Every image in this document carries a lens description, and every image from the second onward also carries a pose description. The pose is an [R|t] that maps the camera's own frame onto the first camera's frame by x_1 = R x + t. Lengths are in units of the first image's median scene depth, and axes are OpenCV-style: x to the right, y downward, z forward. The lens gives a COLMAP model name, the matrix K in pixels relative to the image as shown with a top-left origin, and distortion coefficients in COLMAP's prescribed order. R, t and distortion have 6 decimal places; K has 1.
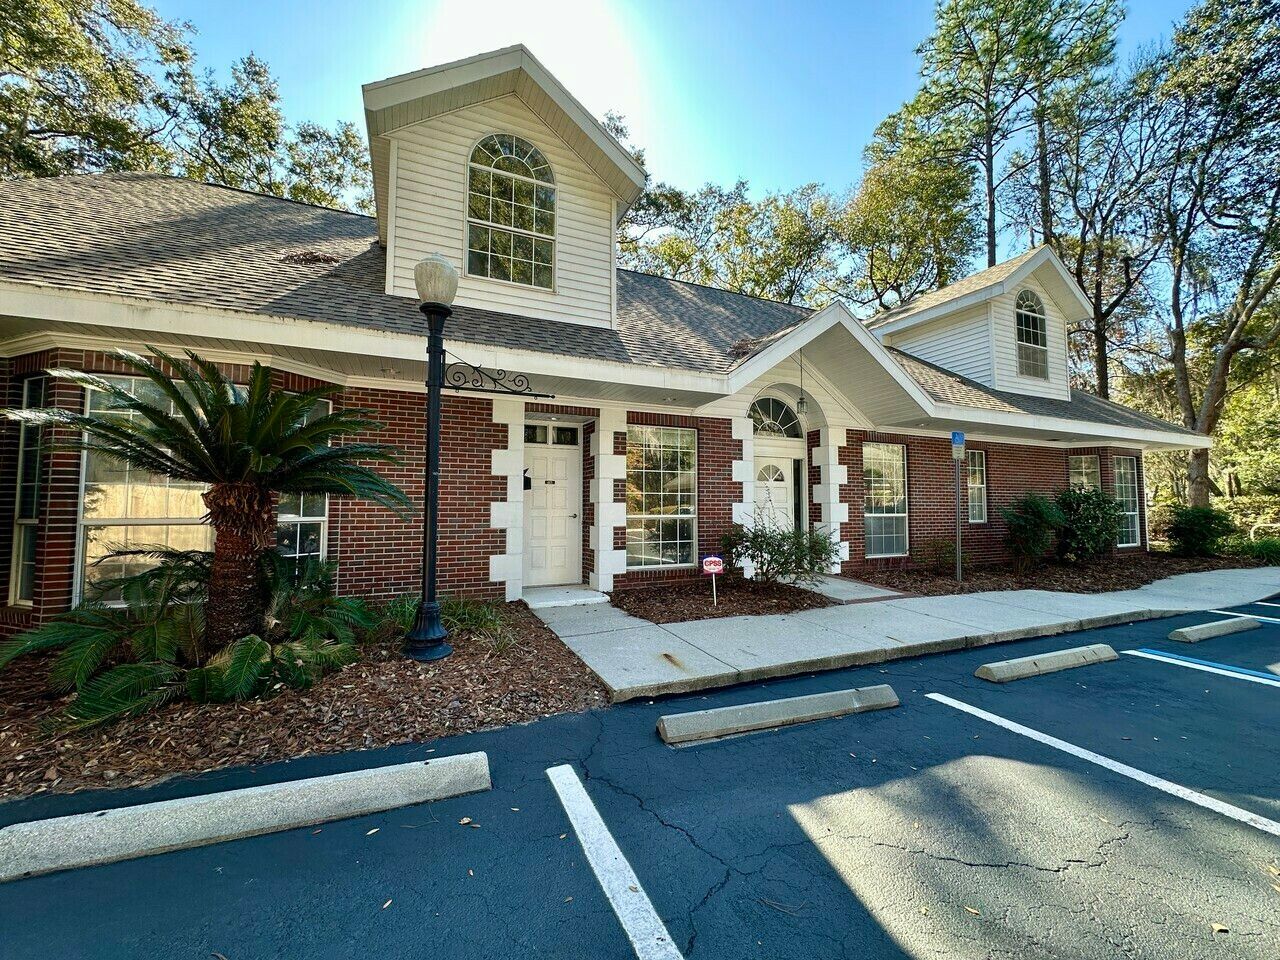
lens RADIAL K [[513.6, 0, 641.9], [0, 513.6, 477.0], [0, 0, 1]] dist [-0.001690, 0.000437]
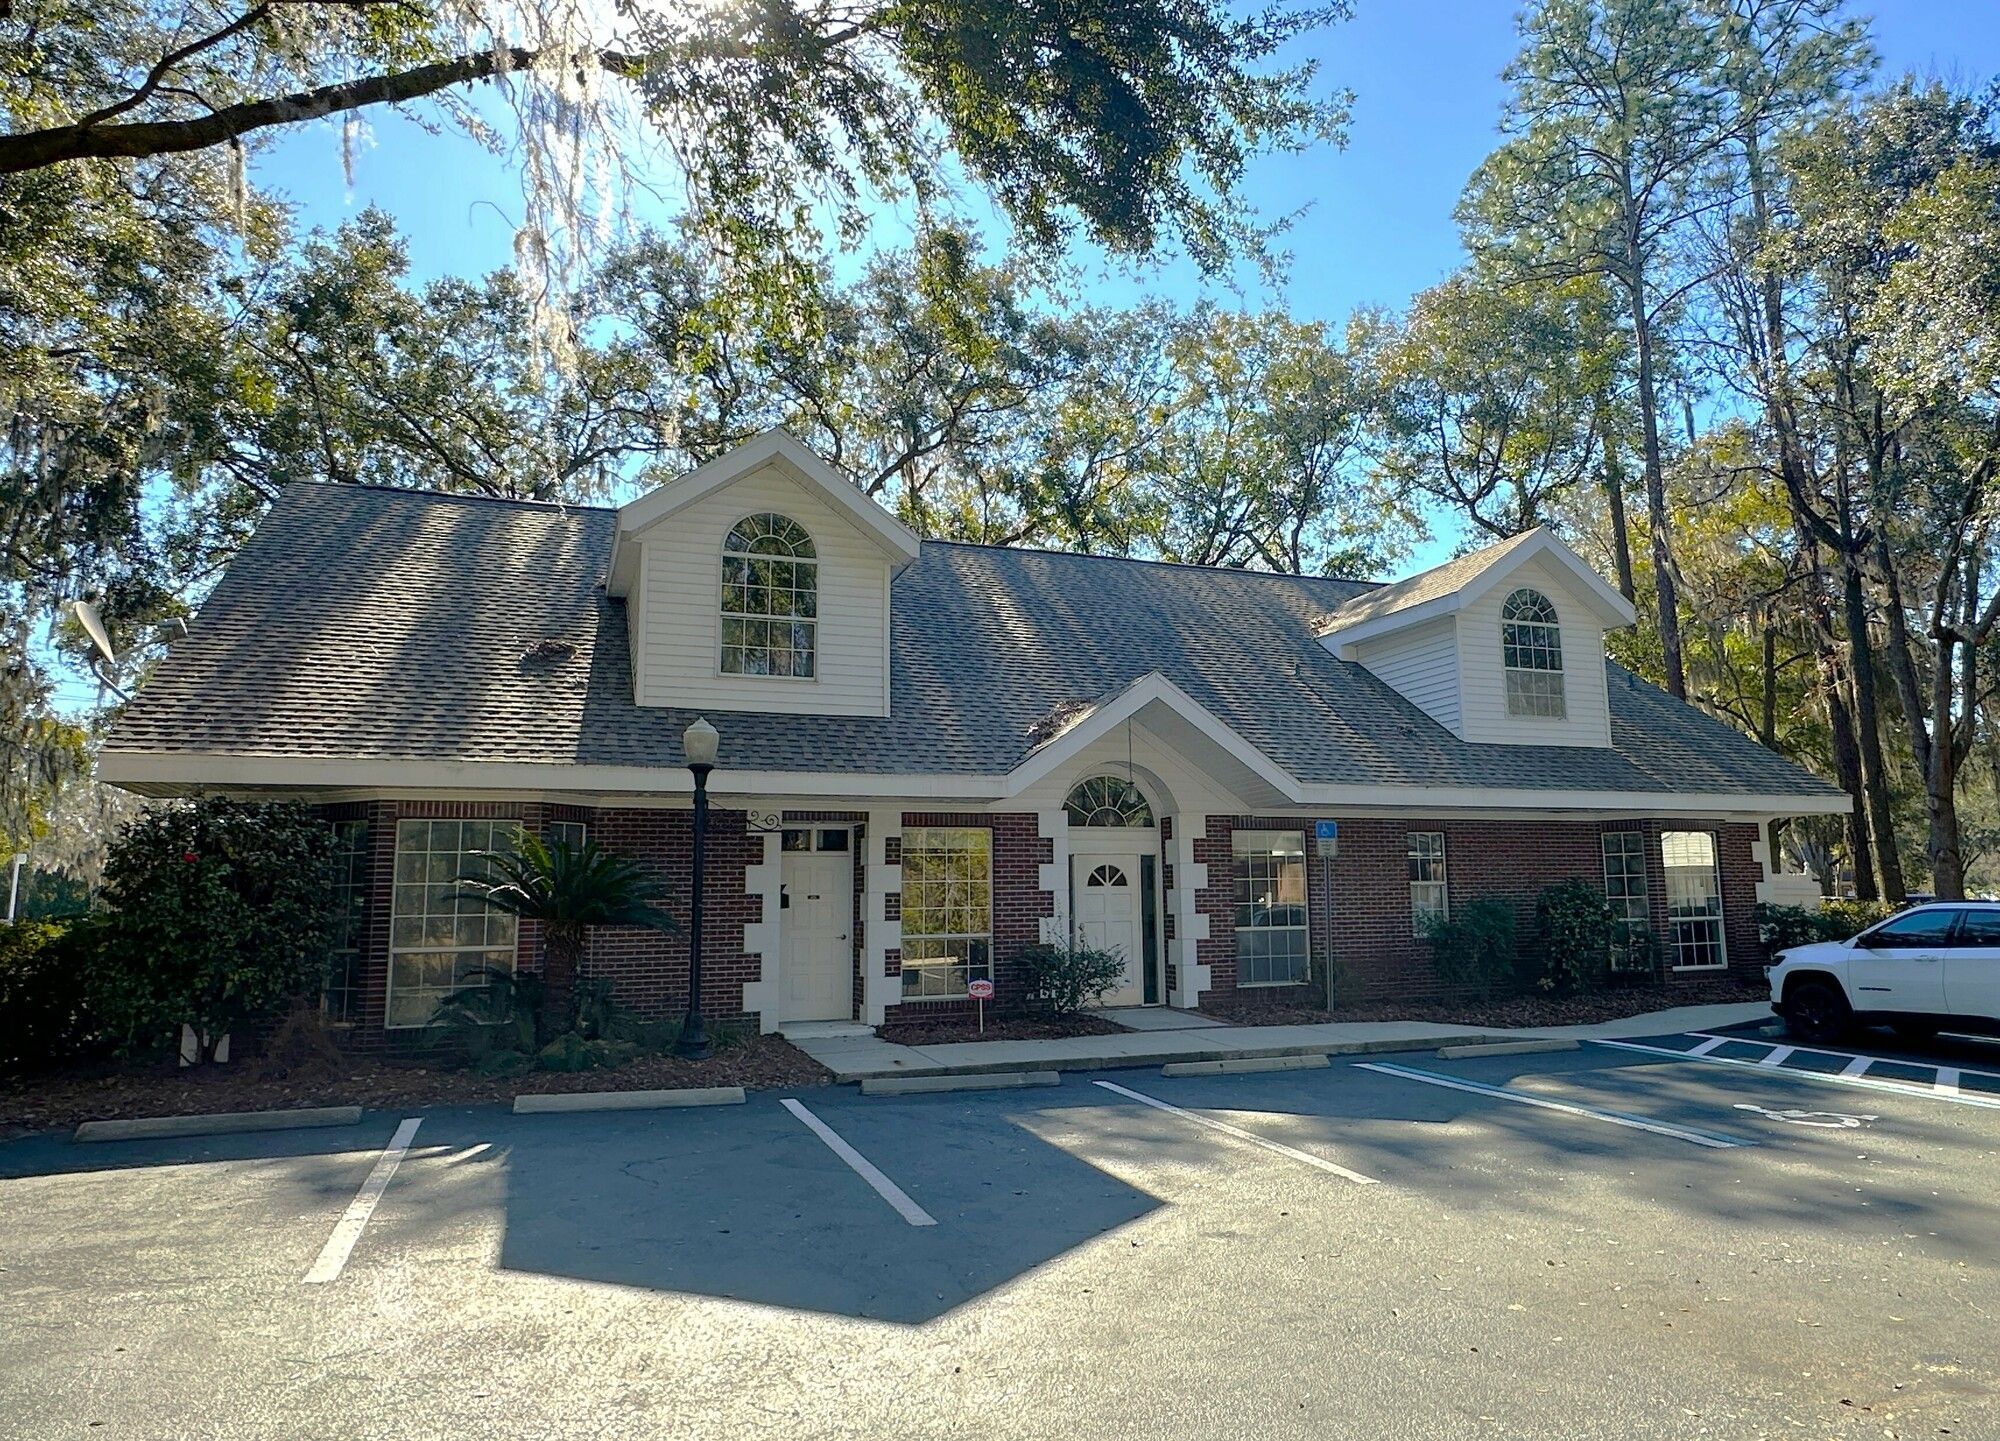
lens RADIAL K [[1252.6, 0, 1047.9], [0, 1252.6, 712.2], [0, 0, 1]] dist [0.002388, -0.002266]
pose [[0.998704, -0.024634, -0.044545, 0.253519], [0.020248, 0.995139, -0.096374, -0.071860], [0.046702, 0.095347, 0.994348, -0.880878]]
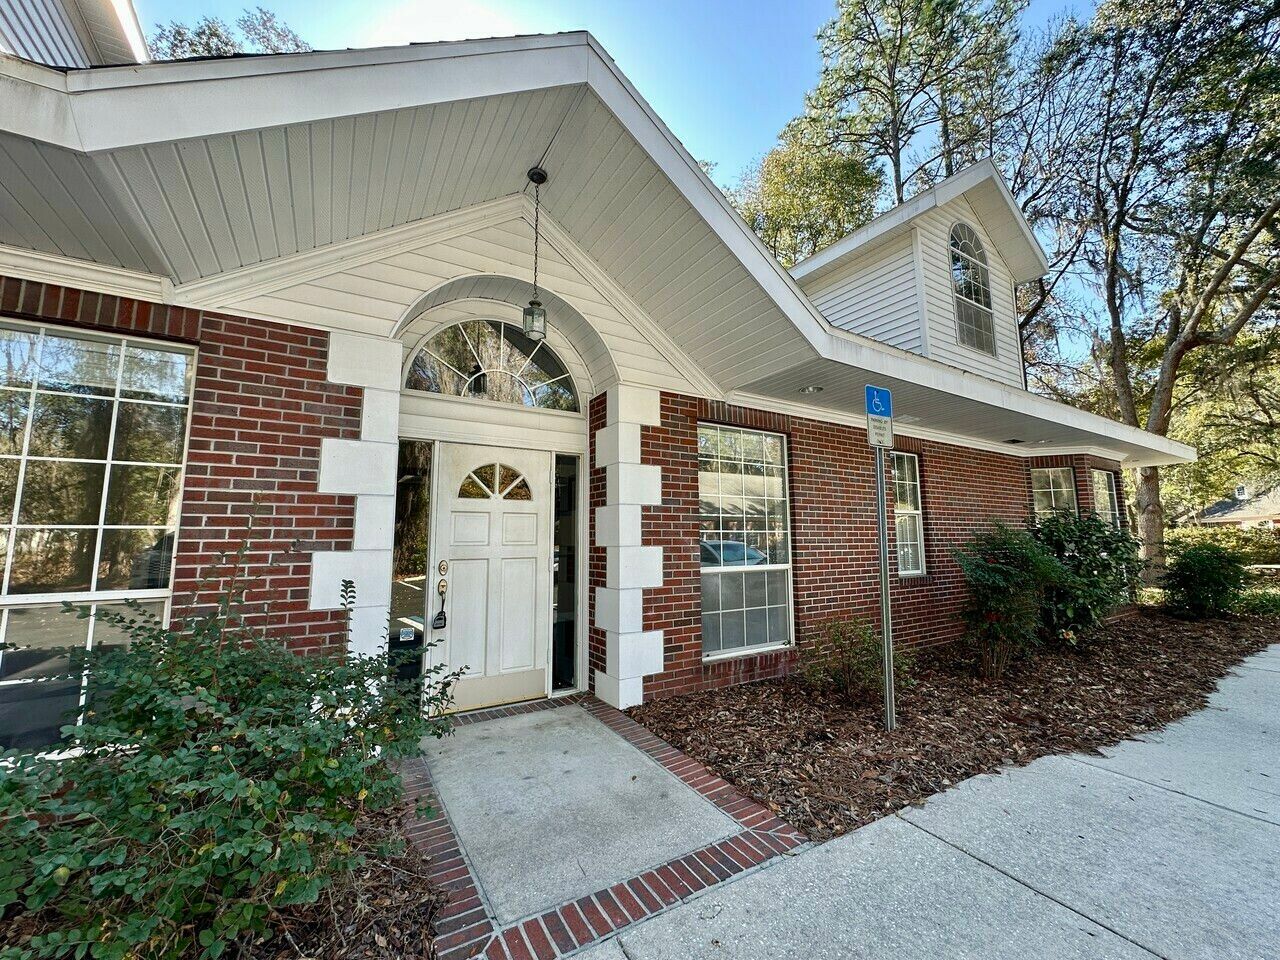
lens RADIAL K [[513.6, 0, 642.1], [0, 513.6, 477.6], [0, 0, 1]] dist [-0.001690, 0.000437]
pose [[0.991642, 0.007425, 0.128807, 0.322179], [0.001165, 0.997787, -0.066482, 0.019694], [-0.129016, 0.066076, 0.989439, 0.534882]]
